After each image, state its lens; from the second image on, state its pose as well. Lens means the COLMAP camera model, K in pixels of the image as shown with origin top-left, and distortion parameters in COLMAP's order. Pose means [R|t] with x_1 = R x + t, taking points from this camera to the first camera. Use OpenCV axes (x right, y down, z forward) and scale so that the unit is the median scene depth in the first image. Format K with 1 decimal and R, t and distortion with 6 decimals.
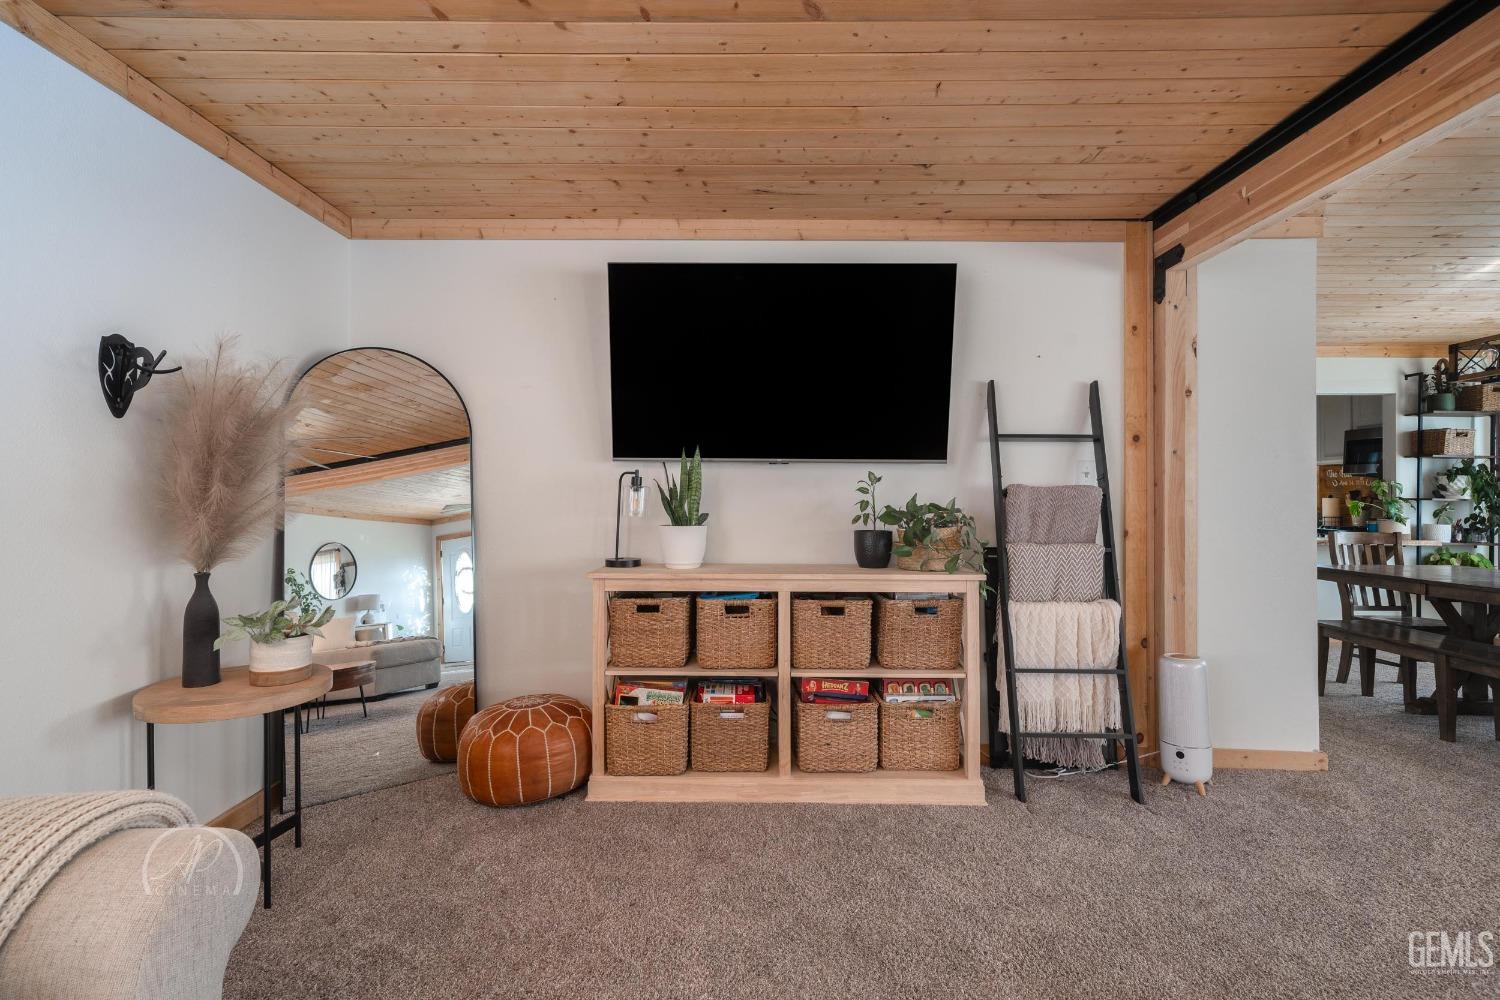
lens RADIAL K [[672.7, 0, 745.8], [0, 672.7, 499.6], [0, 0, 1]] dist [0.010766, 0.001965]
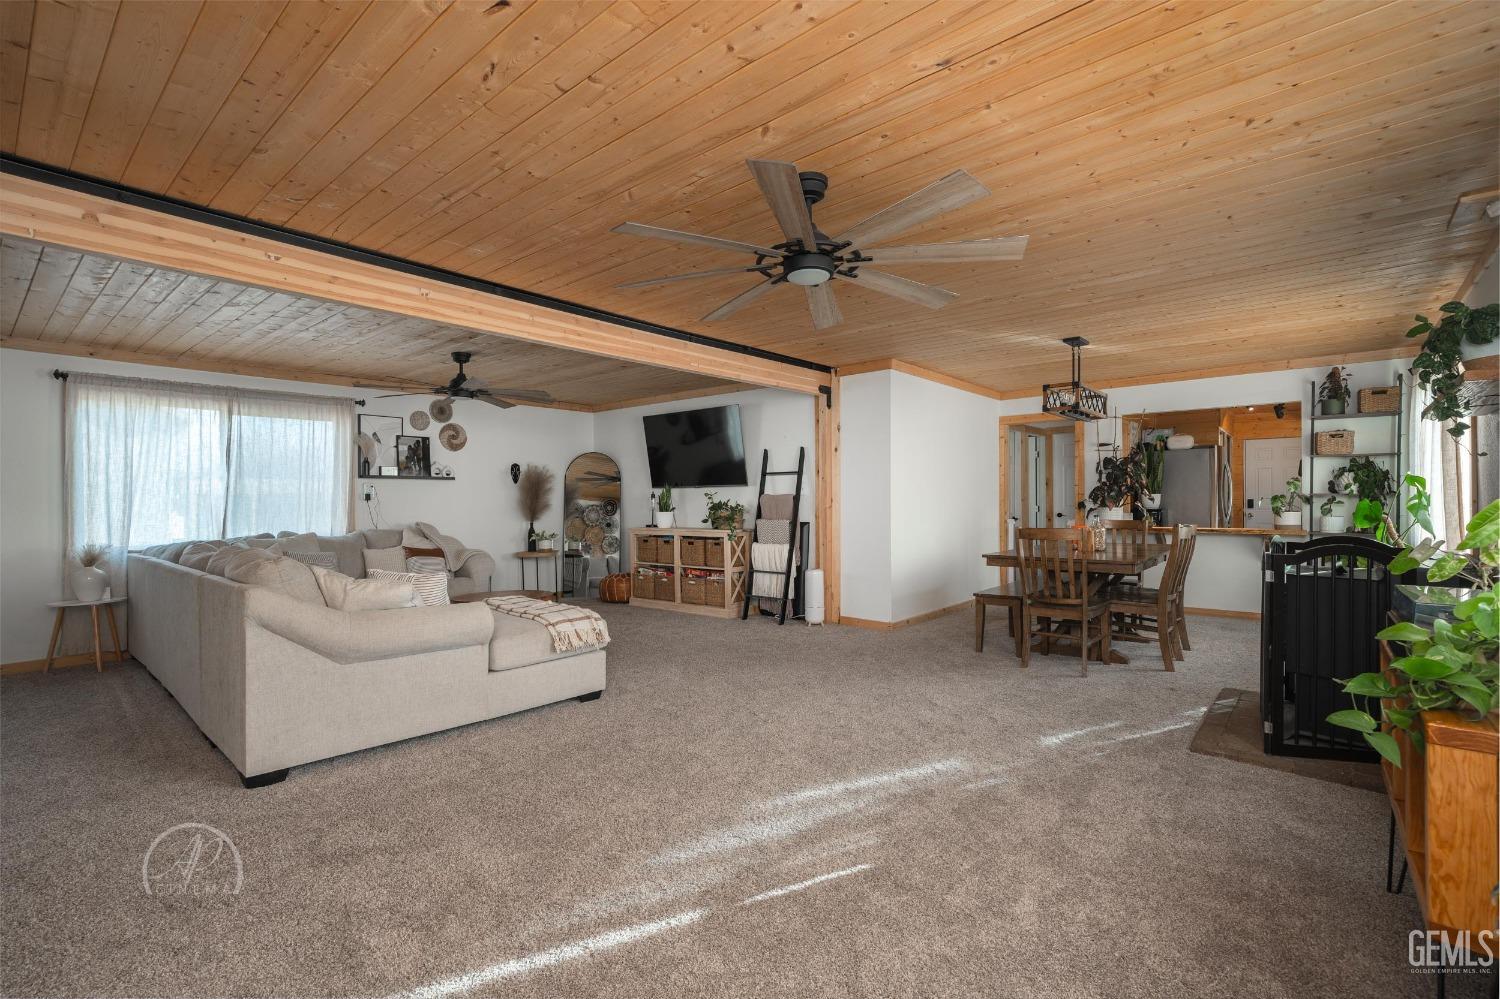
lens RADIAL K [[672.7, 0, 749.4], [0, 672.7, 499.4], [0, 0, 1]] dist [0.010766, 0.001965]
pose [[0.785390, -0.012453, -0.618876, 1.836507], [0.011587, 0.999918, -0.005416, 0.007994], [0.618893, -0.002917, 0.785470, -0.892105]]
